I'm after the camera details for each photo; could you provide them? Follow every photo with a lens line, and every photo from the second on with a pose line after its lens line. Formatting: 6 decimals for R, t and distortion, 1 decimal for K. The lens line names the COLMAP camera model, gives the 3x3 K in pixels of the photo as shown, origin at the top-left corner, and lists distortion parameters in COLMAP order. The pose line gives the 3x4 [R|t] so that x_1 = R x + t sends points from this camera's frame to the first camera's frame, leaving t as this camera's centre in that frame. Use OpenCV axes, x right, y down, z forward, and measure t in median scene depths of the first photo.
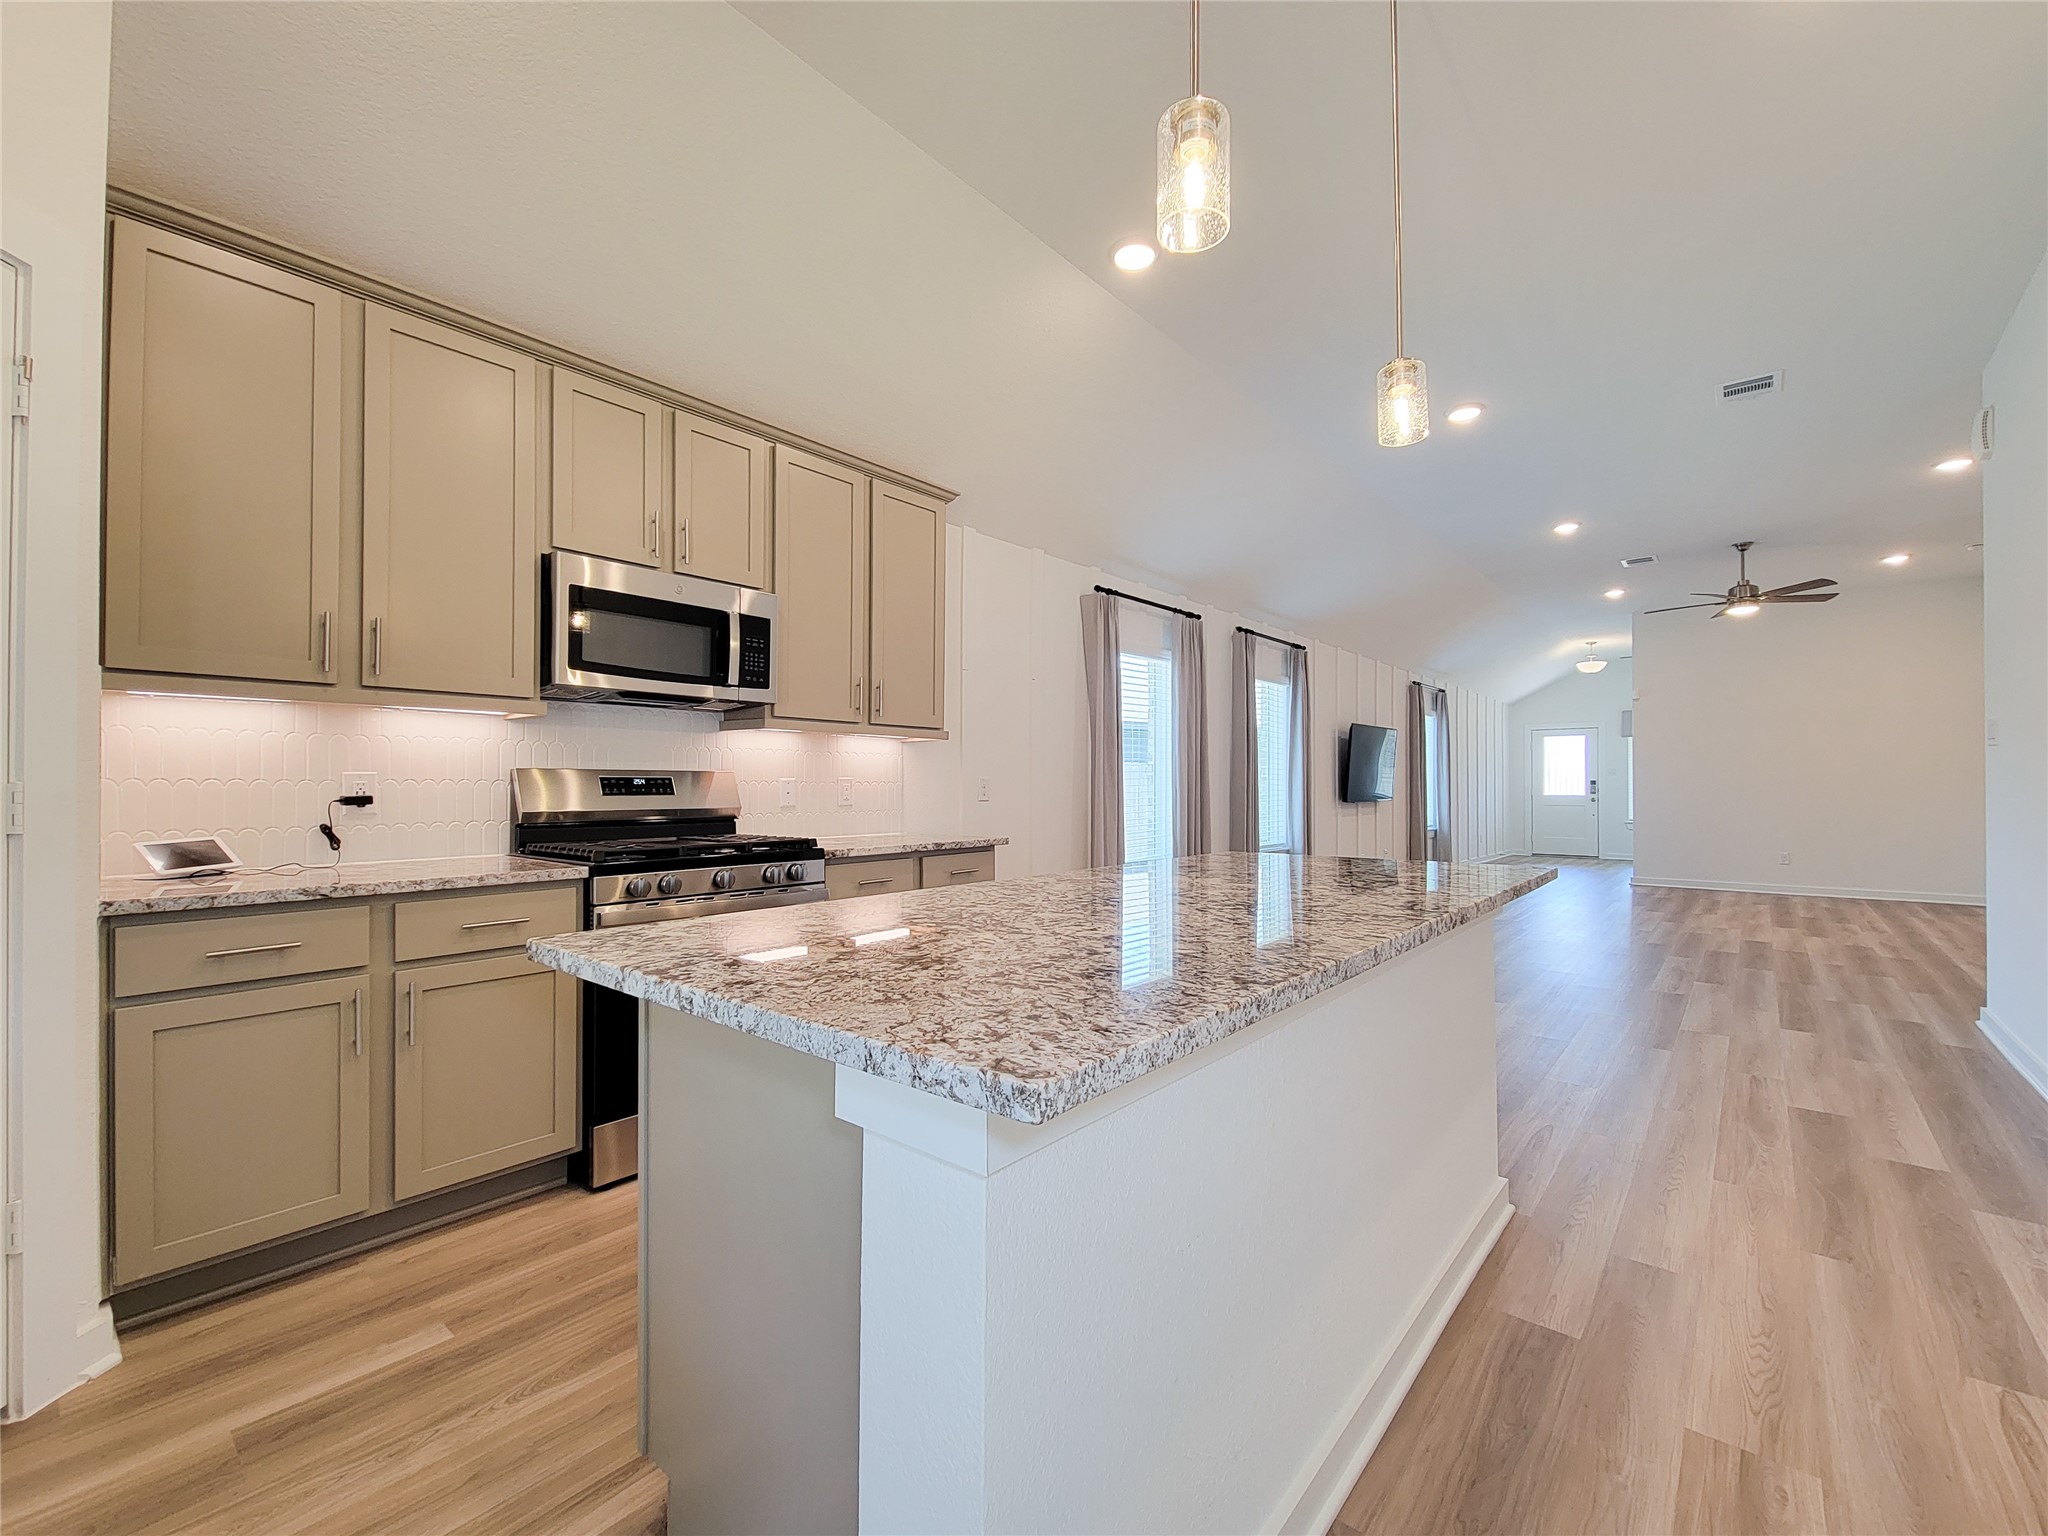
lens RADIAL K [[834.8, 0, 1080.2], [0, 834.8, 762.0], [0, 0, 1]] dist [0.003138, 0.000439]
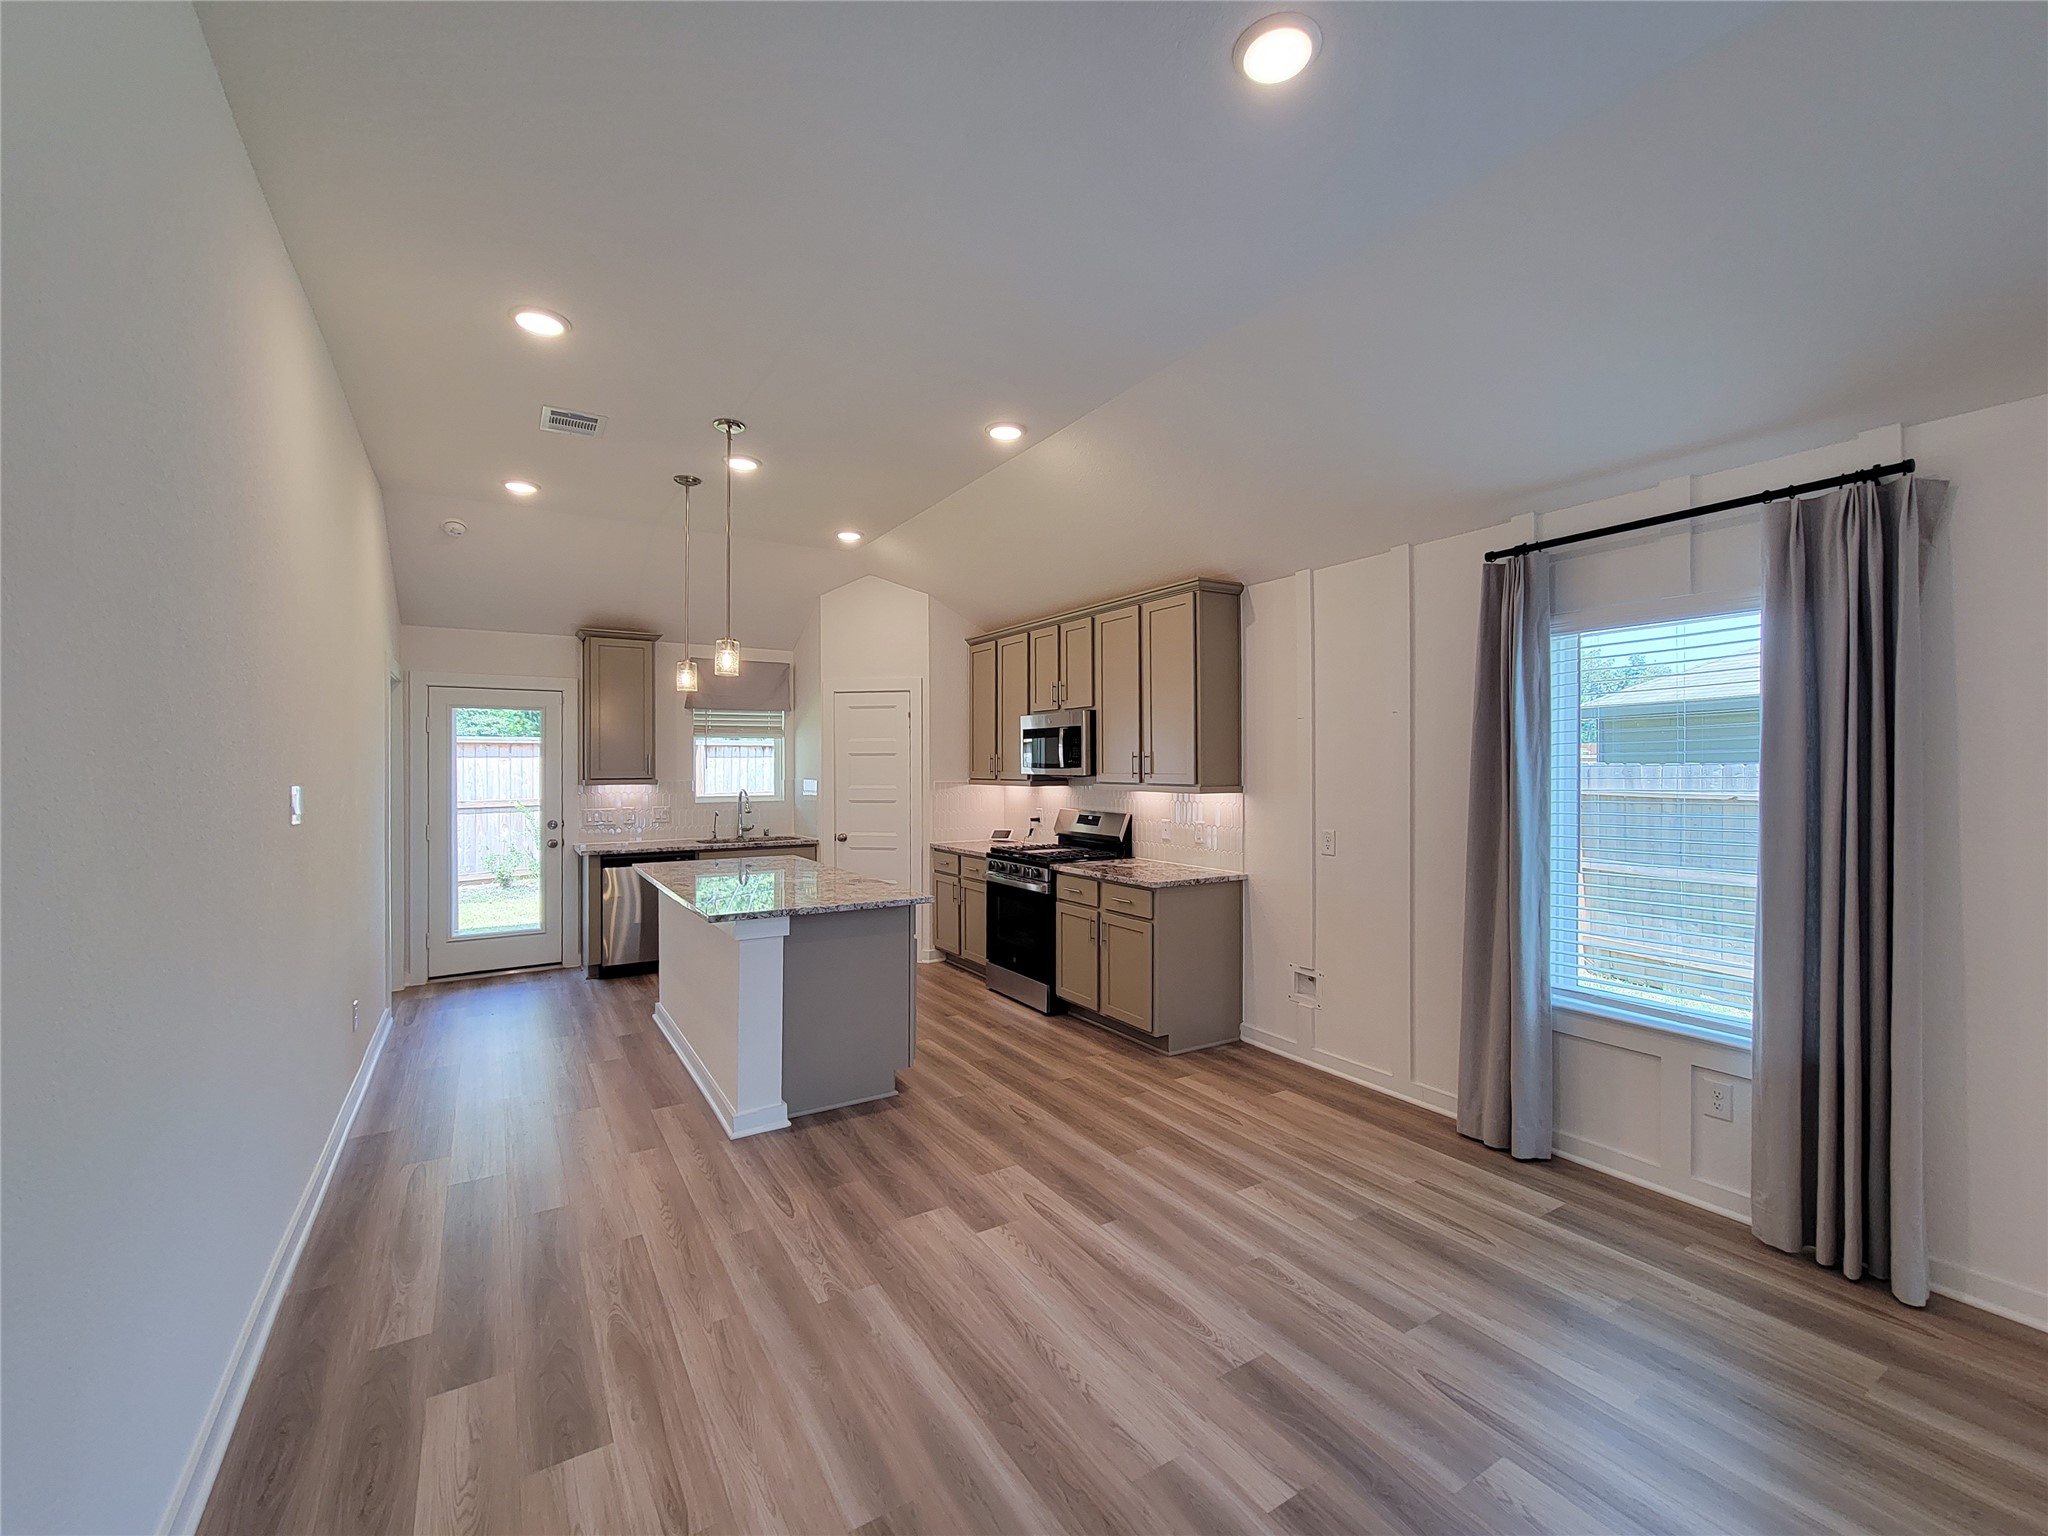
lens RADIAL K [[1082.0, 0, 1150.3], [0, 1082.0, 770.0], [0, 0, 1]] dist [0.000154, 0.000042]
pose [[-0.324519, 0.014640, -0.945766, 1.630559], [0.013131, 0.999854, 0.010971, -0.102813], [0.945788, -0.008859, -0.324664, 1.824714]]
